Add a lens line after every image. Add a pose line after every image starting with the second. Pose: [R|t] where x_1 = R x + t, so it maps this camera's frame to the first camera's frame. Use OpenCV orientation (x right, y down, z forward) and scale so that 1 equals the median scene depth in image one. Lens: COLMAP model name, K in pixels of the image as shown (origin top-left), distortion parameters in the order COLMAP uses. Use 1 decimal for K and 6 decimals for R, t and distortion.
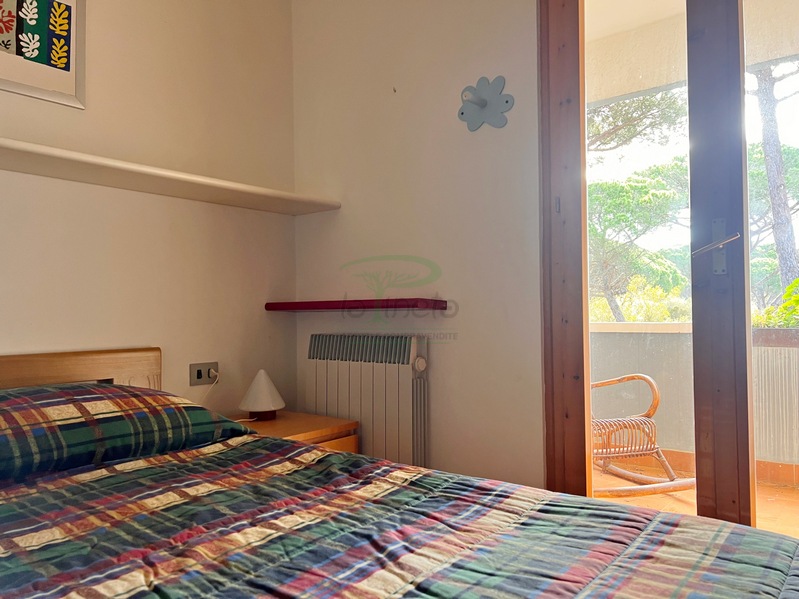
lens RADIAL K [[596.6, 0, 401.2], [0, 596.6, 307.8], [0, 0, 1]] dist [0.065100, -0.066135]
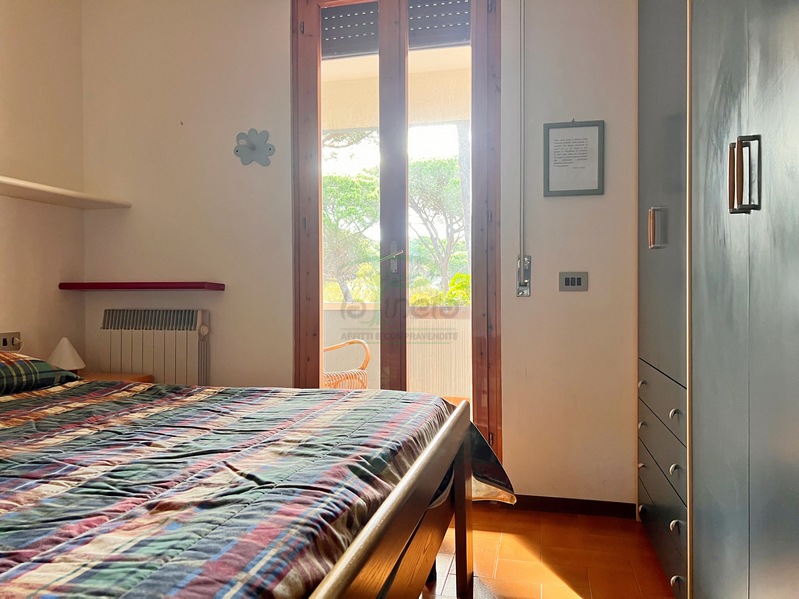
lens RADIAL K [[596.6, 0, 397.4], [0, 596.6, 297.0], [0, 0, 1]] dist [0.065100, -0.066135]
pose [[0.910108, 0.009008, 0.414273, -0.117444], [-0.013006, 0.999892, 0.006831, 0.002938], [-0.414166, -0.011605, 0.910127, -0.376856]]
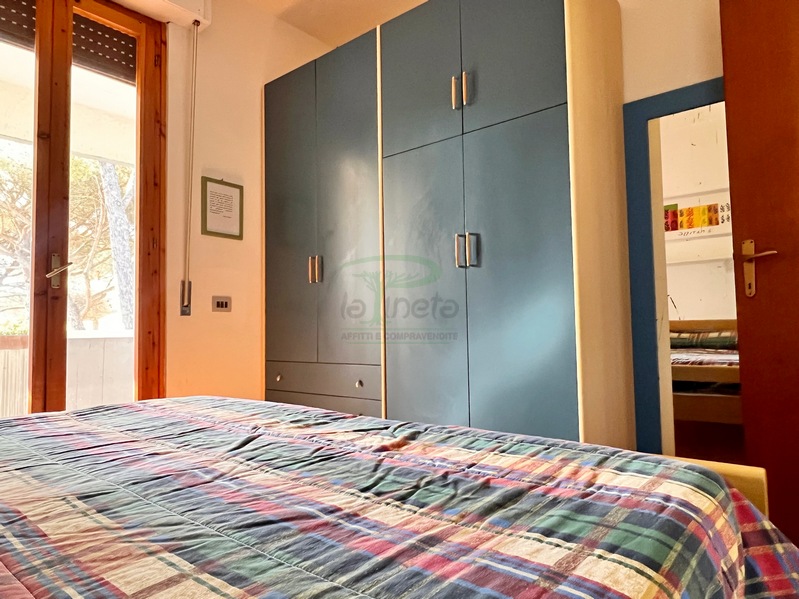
lens RADIAL K [[519.4, 0, 394.2], [0, 519.4, 301.4], [0, 0, 1]] dist [0.005430, -0.009966]
pose [[0.038608, 0.067110, 0.996998, -0.530305], [0.000985, 0.997739, -0.067198, 0.049545], [-0.999254, 0.003577, 0.038455, 0.015722]]
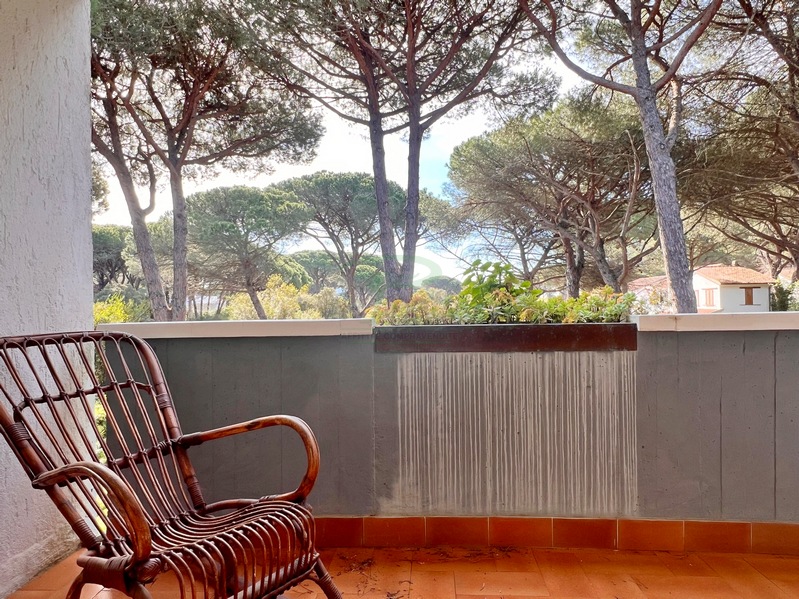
lens RADIAL K [[519.4, 0, 399.7], [0, 519.4, 293.5], [0, 0, 1]] dist [0.005430, -0.009966]
pose [[0.819482, 0.007724, 0.573053, 0.288272], [0.002462, 0.999853, -0.016998, 0.009364], [-0.573100, 0.015340, 0.819342, 0.753743]]
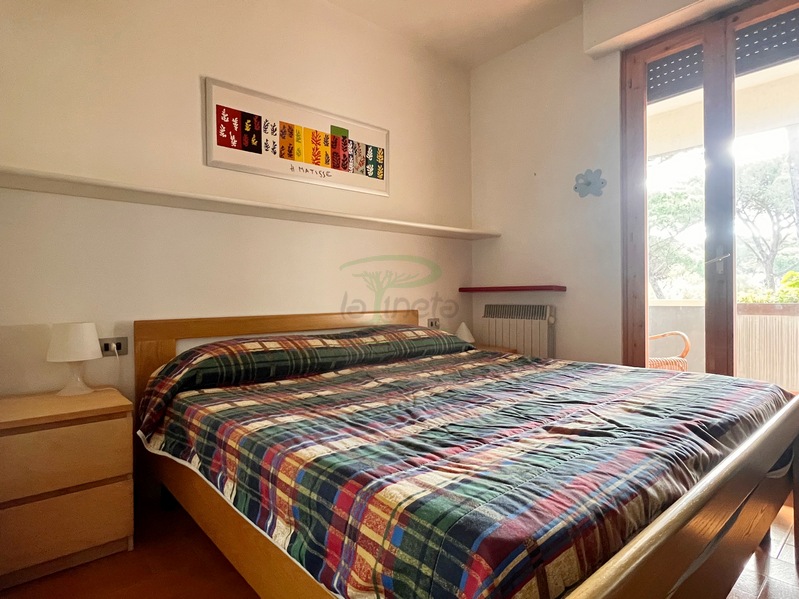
lens RADIAL K [[450.2, 0, 393.2], [0, 450.2, 300.2], [0, 0, 1]] dist [-0.000400, 0.001174]
pose [[0.982241, 0.002598, -0.187606, -0.168995], [0.001268, 0.999789, 0.020483, 0.001263], [0.187620, -0.020357, 0.982031, -0.439630]]
